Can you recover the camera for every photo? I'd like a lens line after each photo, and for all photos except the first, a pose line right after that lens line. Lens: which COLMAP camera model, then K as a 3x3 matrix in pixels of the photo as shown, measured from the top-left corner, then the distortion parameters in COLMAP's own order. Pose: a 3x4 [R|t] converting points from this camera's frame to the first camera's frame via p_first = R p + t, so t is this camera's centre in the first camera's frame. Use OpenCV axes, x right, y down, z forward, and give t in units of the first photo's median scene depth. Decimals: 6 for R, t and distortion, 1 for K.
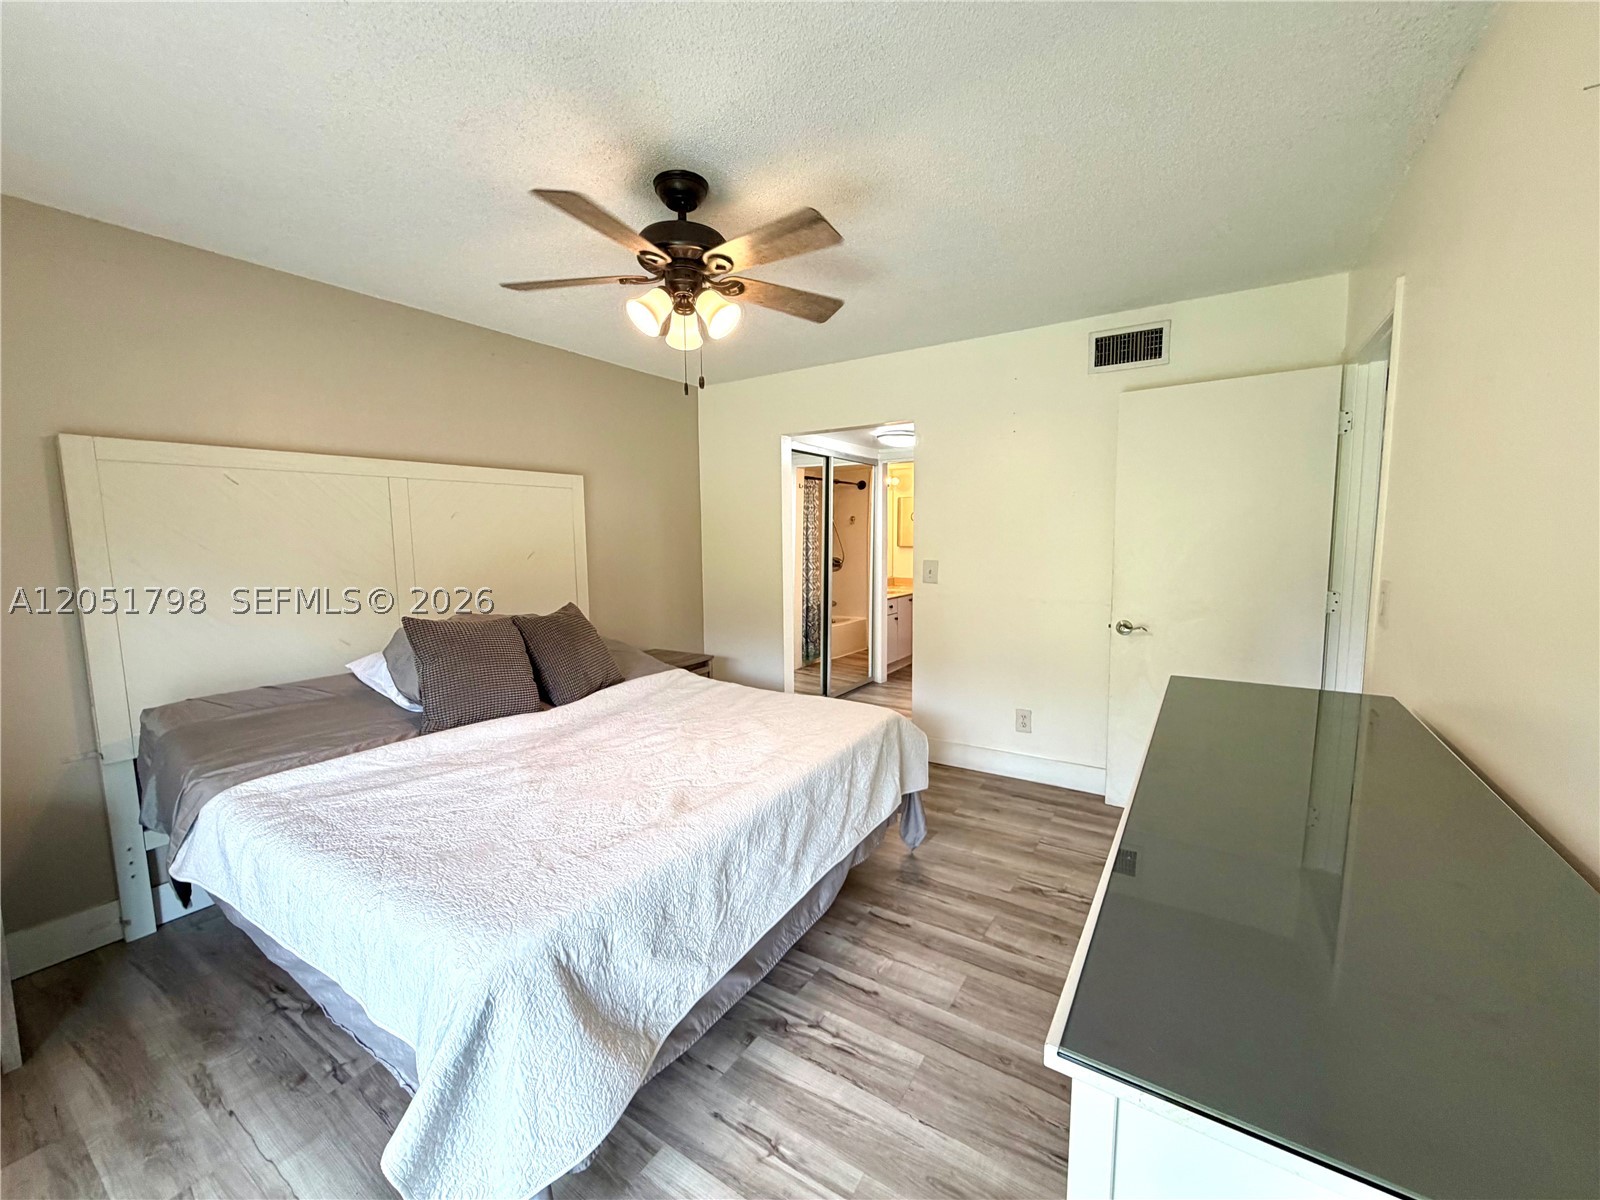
lens RADIAL K [[636.3, 0, 793.4], [0, 636.3, 604.0], [0, 0, 1]] dist [0.001403, -0.000366]
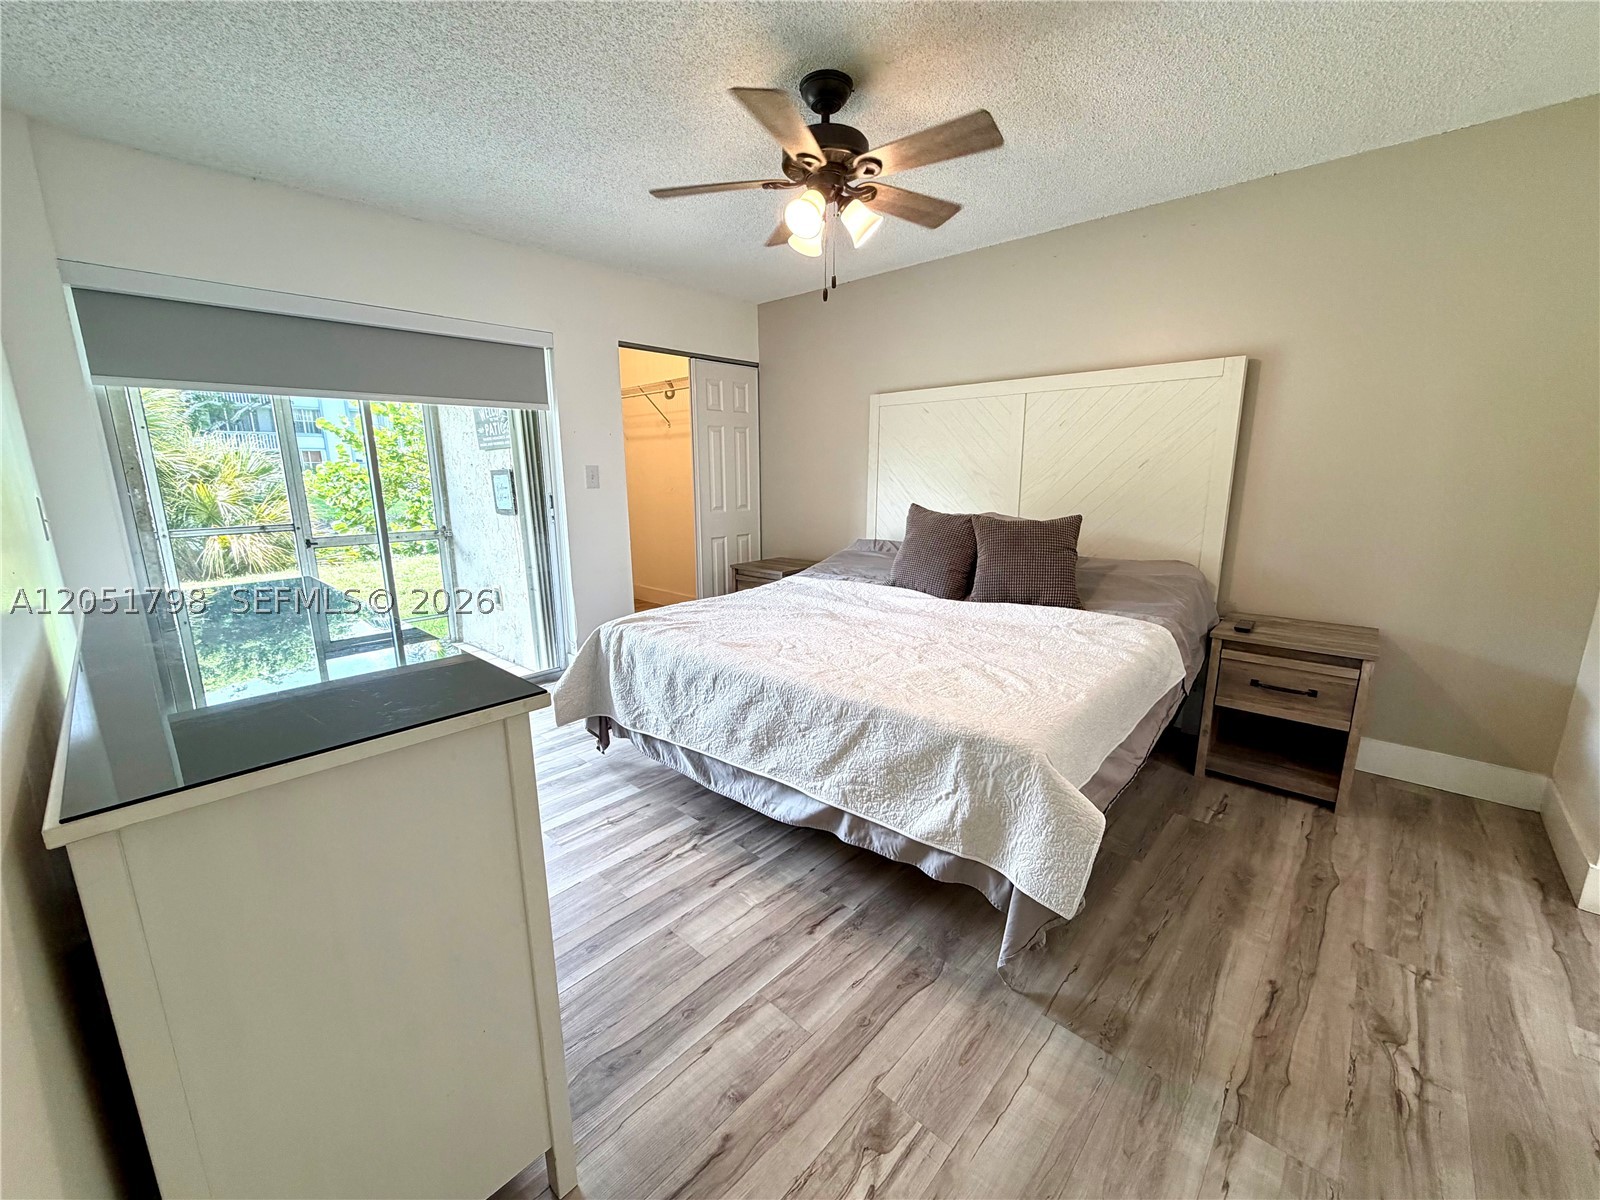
lens RADIAL K [[636.3, 0, 794.2], [0, 636.3, 602.4], [0, 0, 1]] dist [0.001403, -0.000366]
pose [[-0.170511, 0.210593, -0.962588, 0.925782], [-0.103975, 0.967595, 0.230107, -0.074677], [0.979855, 0.139321, -0.143089, 1.121222]]
